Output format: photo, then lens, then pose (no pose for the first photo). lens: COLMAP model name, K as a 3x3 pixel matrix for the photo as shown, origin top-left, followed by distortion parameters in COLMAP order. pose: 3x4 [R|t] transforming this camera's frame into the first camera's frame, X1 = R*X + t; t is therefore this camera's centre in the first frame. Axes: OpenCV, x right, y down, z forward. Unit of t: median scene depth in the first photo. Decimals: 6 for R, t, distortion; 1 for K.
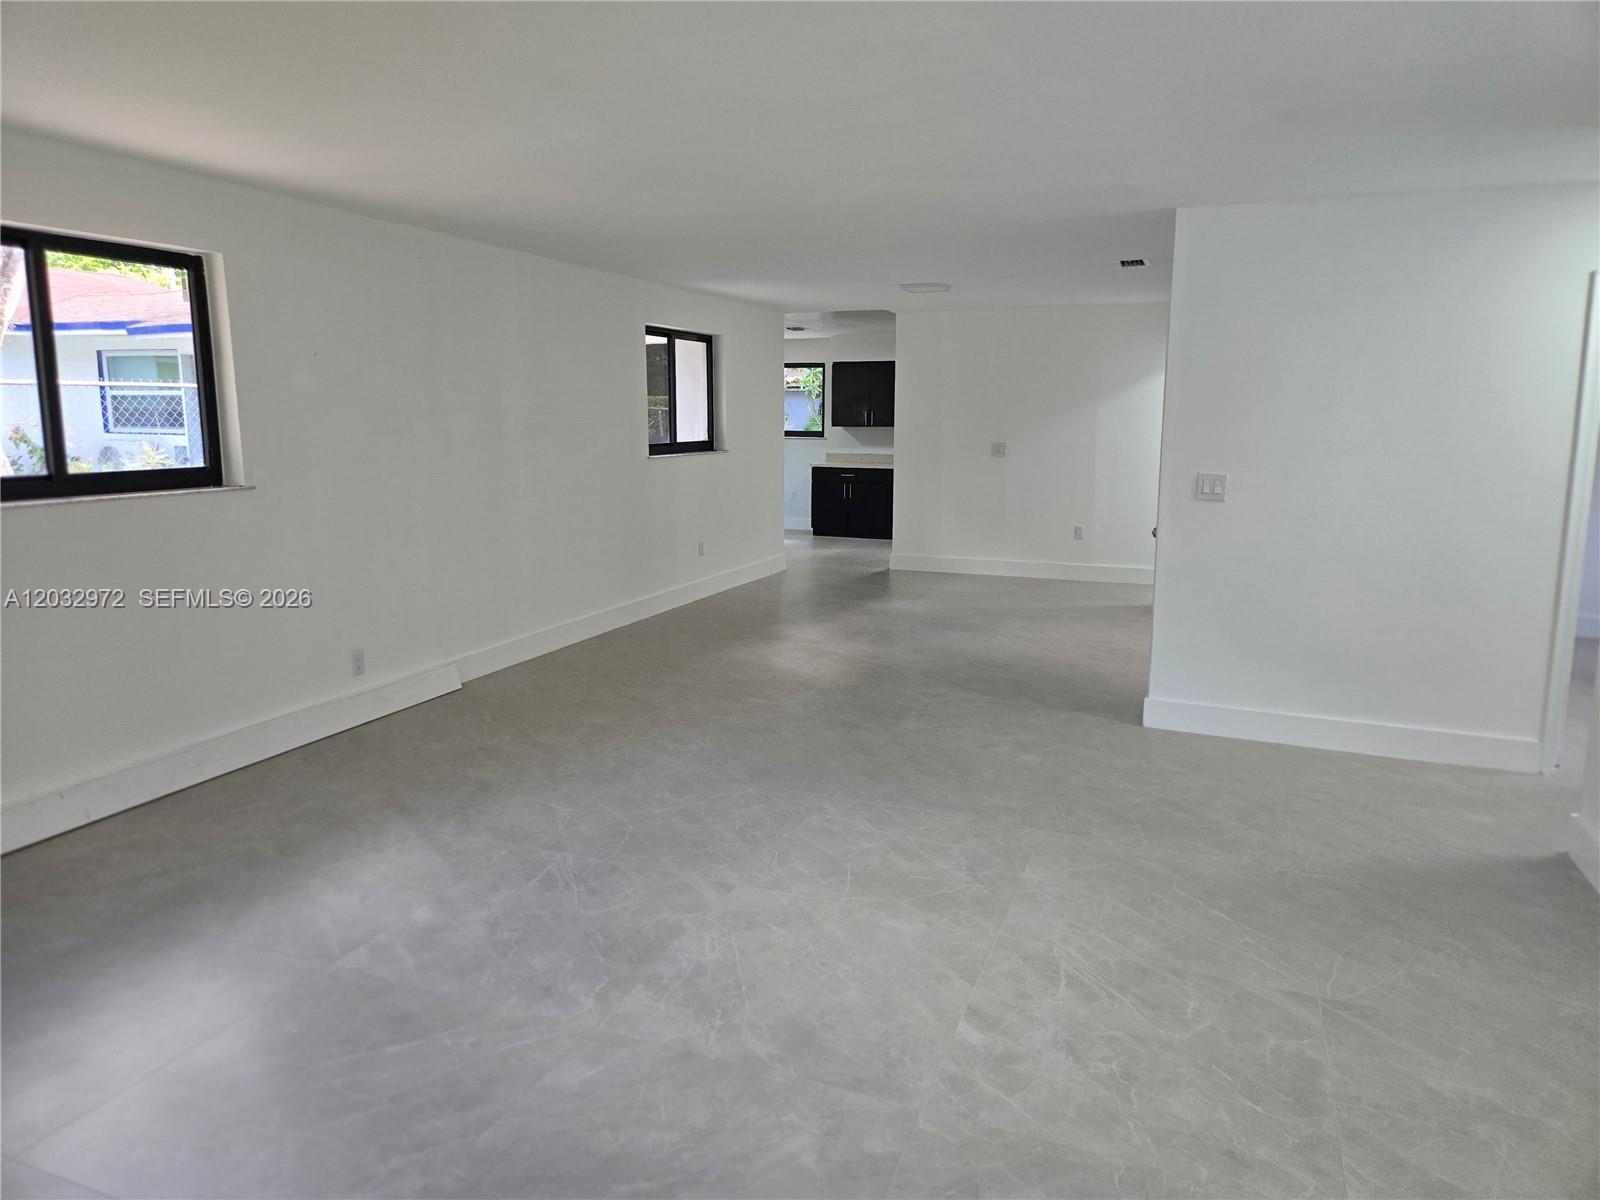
lens RADIAL K [[1050.4, 0, 800.0], [0, 1050.4, 600.0], [0, 0, 1]] dist [0.040313, -0.004740]
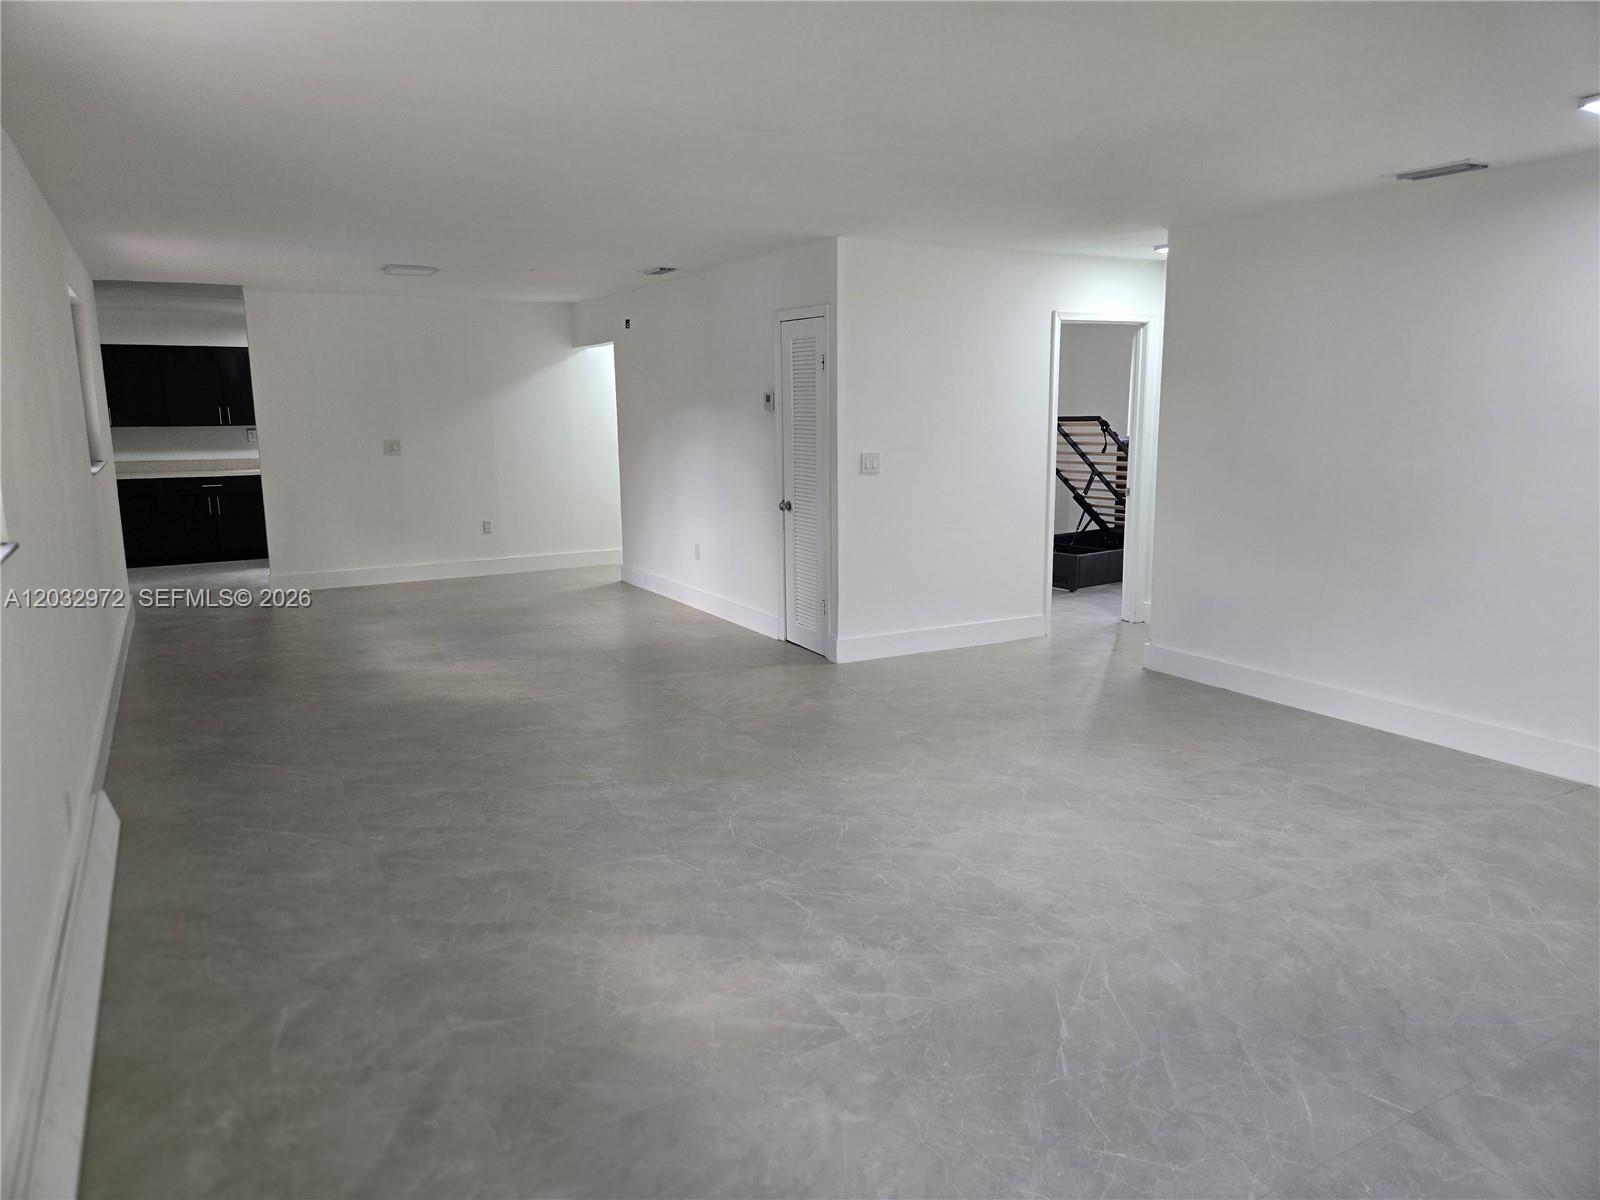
lens RADIAL K [[1050.4, 0, 800.0], [0, 1050.4, 600.0], [0, 0, 1]] dist [0.040313, -0.004740]
pose [[0.639522, -0.153075, 0.753379, -0.898108], [0.150099, 0.985978, 0.072920, -0.069768], [-0.753977, 0.066448, 0.653531, 0.364367]]
